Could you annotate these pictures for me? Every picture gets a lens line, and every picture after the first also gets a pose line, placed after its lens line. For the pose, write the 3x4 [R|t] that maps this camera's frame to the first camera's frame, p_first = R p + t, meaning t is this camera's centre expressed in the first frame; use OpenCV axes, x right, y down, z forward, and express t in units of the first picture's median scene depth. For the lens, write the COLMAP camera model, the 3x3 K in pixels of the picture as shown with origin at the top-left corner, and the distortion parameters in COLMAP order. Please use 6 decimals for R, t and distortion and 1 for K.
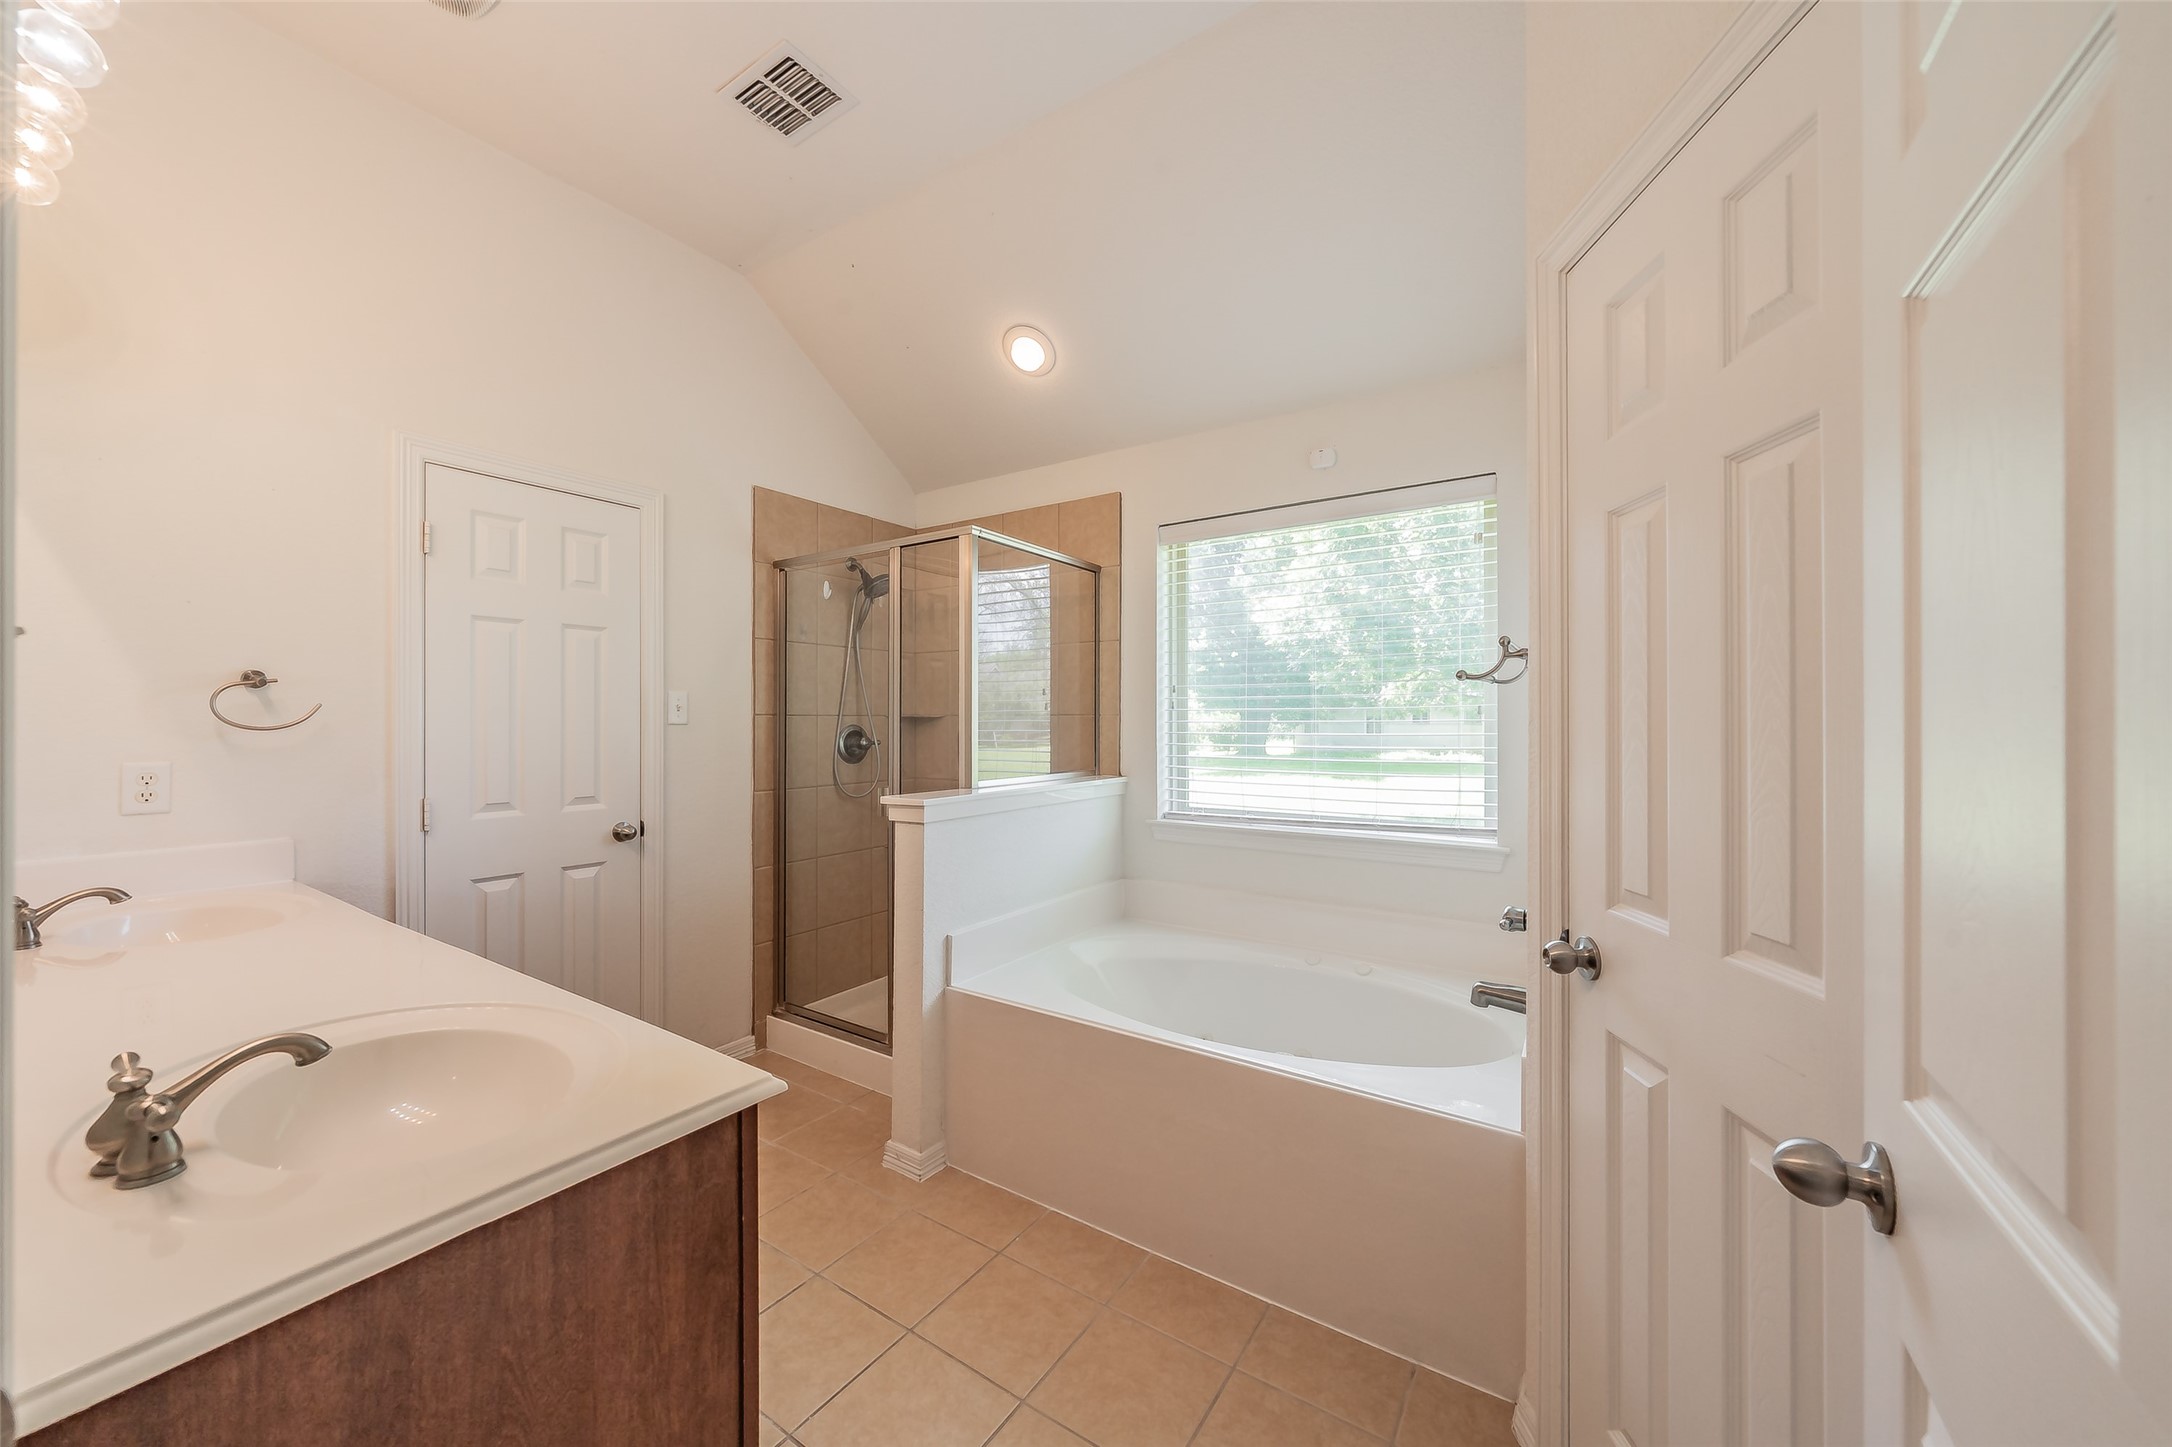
lens RADIAL K [[790.1, 0, 1060.9], [0, 790.1, 720.9], [0, 0, 1]] dist [-0.003164, 0.000457]
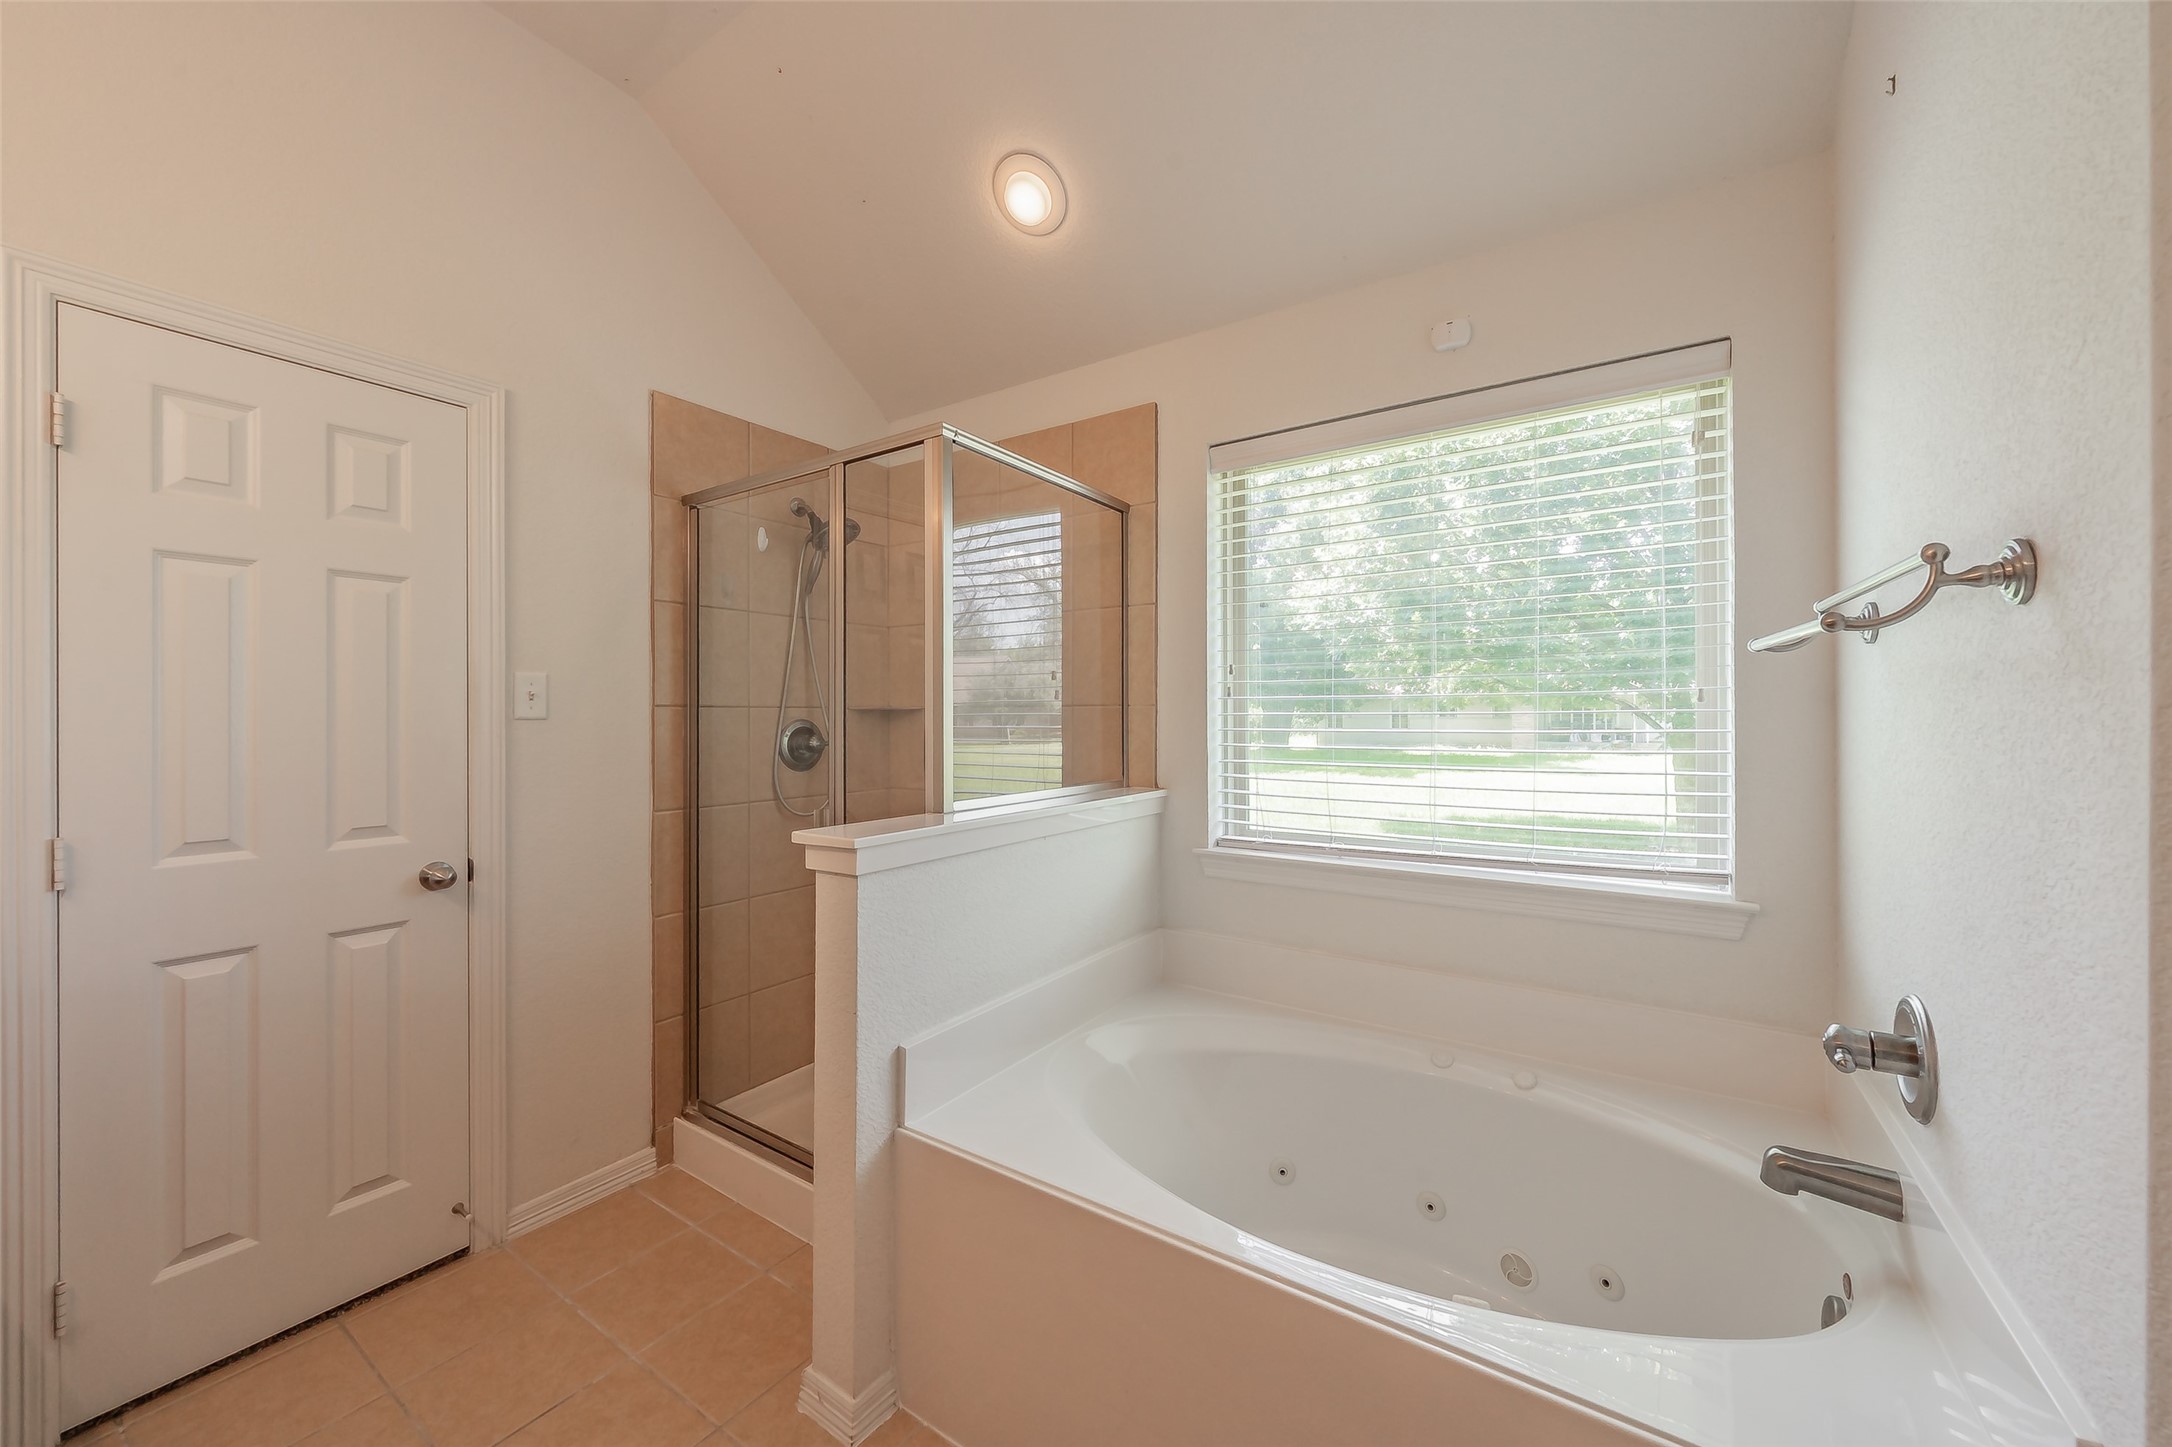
lens RADIAL K [[790.1, 0, 1052.3], [0, 790.1, 712.6], [0, 0, 1]] dist [-0.003164, 0.000457]
pose [[0.999482, -0.003020, -0.032039, 0.002260], [0.002902, 0.999989, -0.003721, 0.002534], [0.032049, 0.003626, 0.999480, 0.346679]]
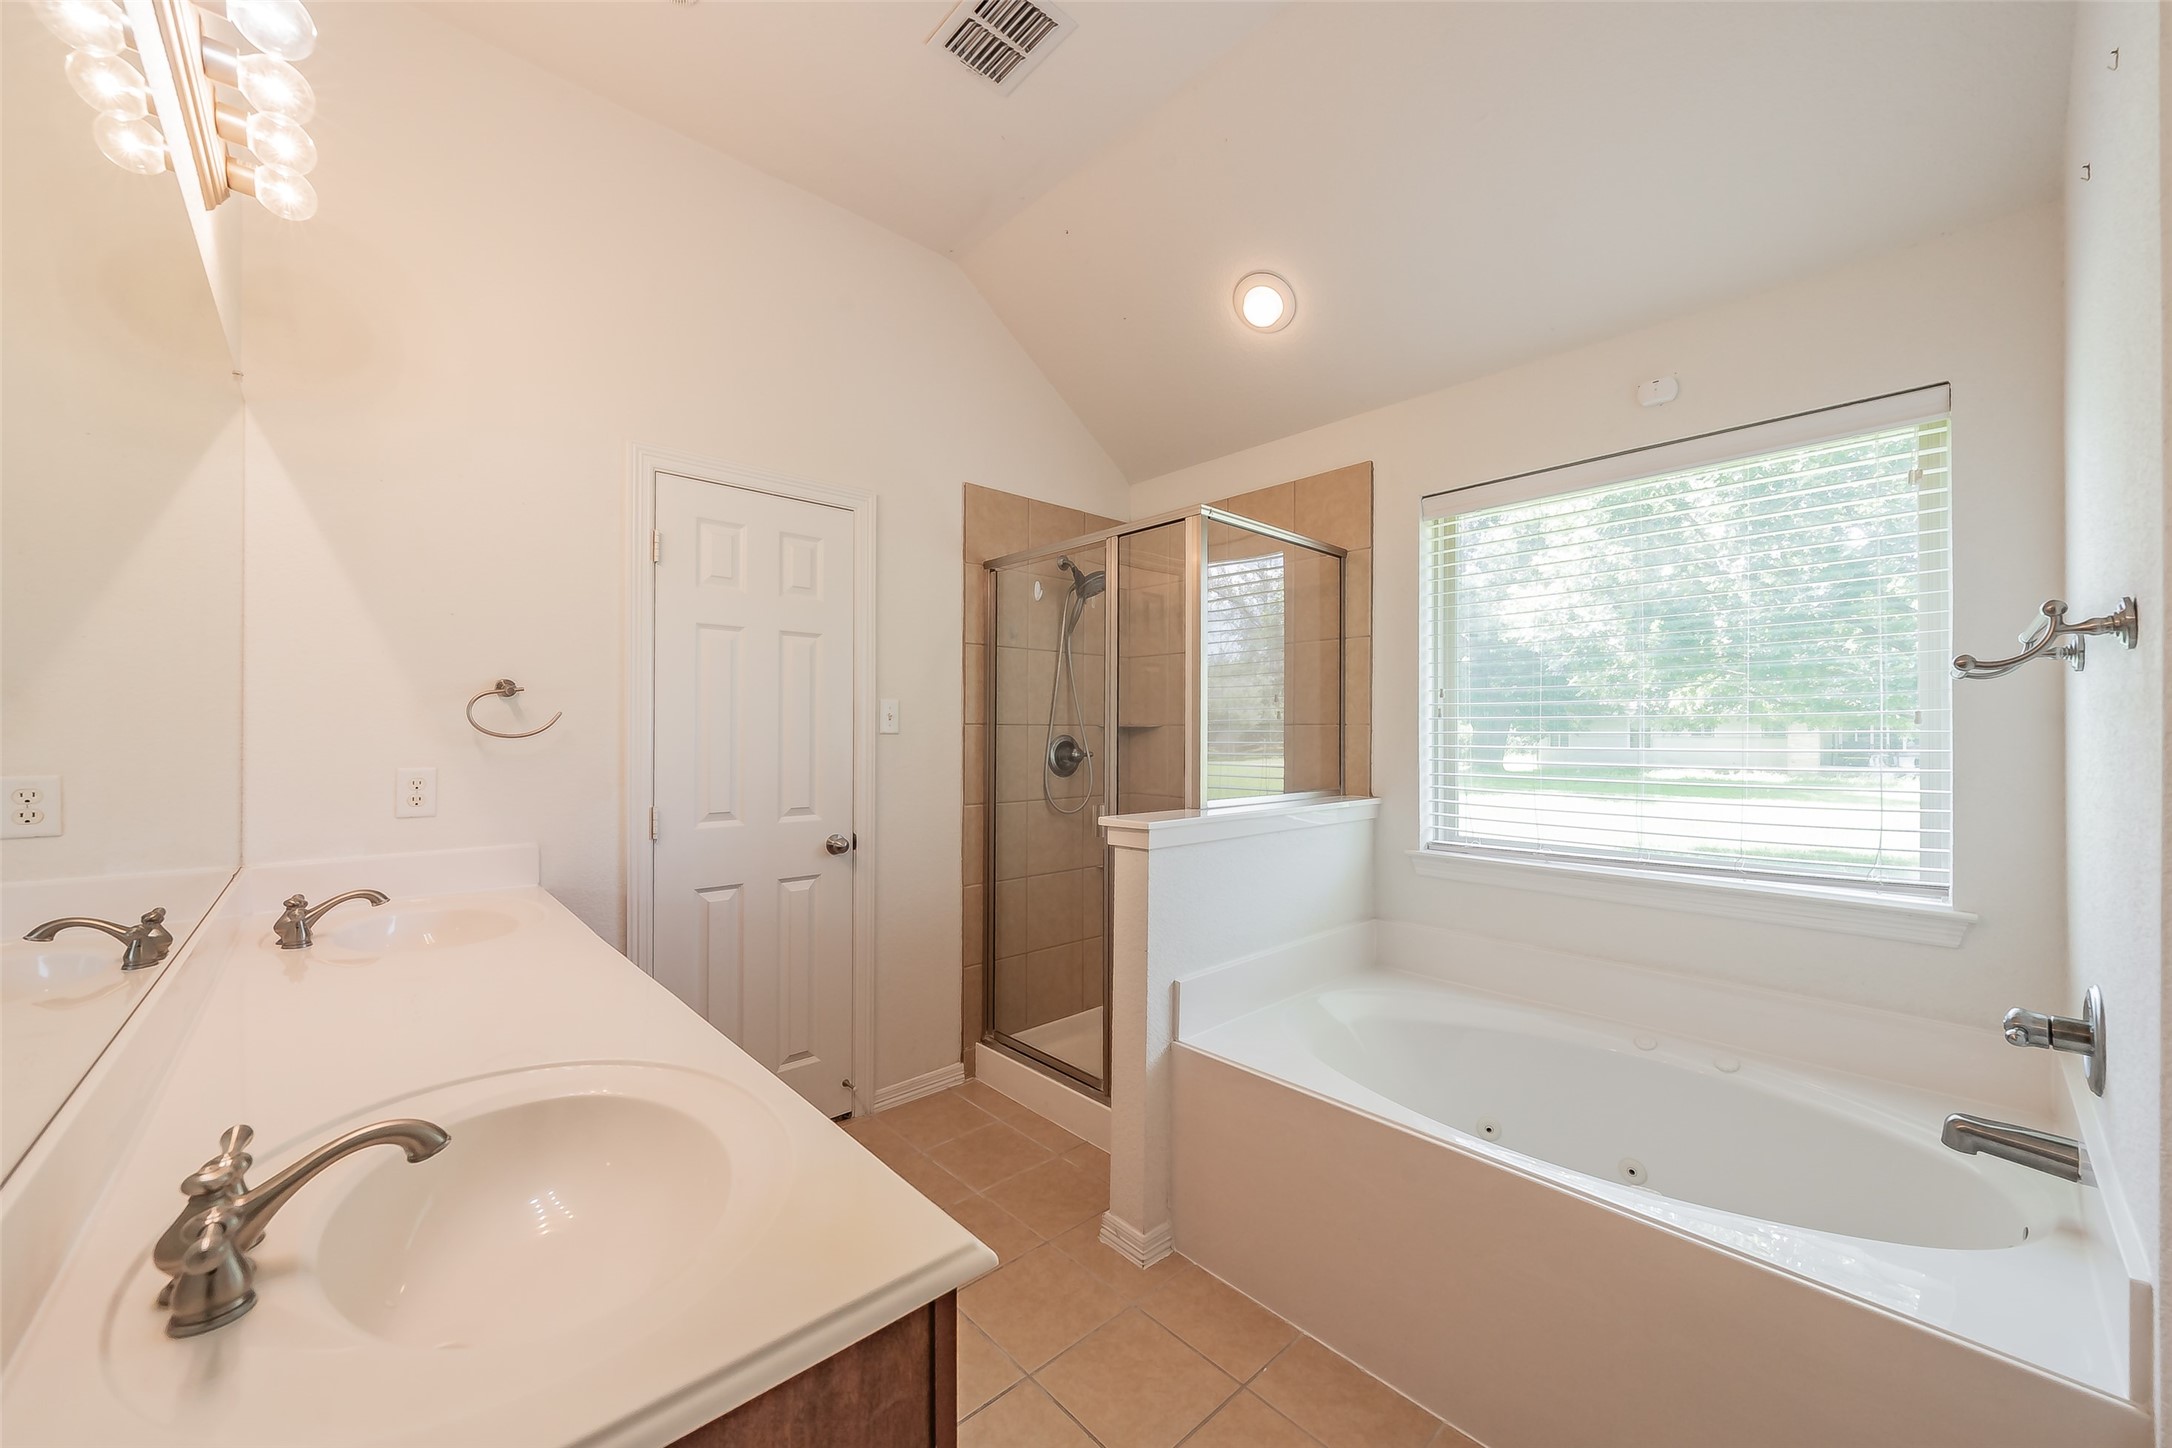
lens RADIAL K [[790.1, 0, 1065.3], [0, 790.1, 728.3], [0, 0, 1]] dist [-0.003164, 0.000457]
pose [[0.969686, 0.001342, -0.244352, -0.047485], [-0.002574, 0.999986, -0.004723, 0.001866], [0.244342, 0.005209, 0.969675, 0.133989]]
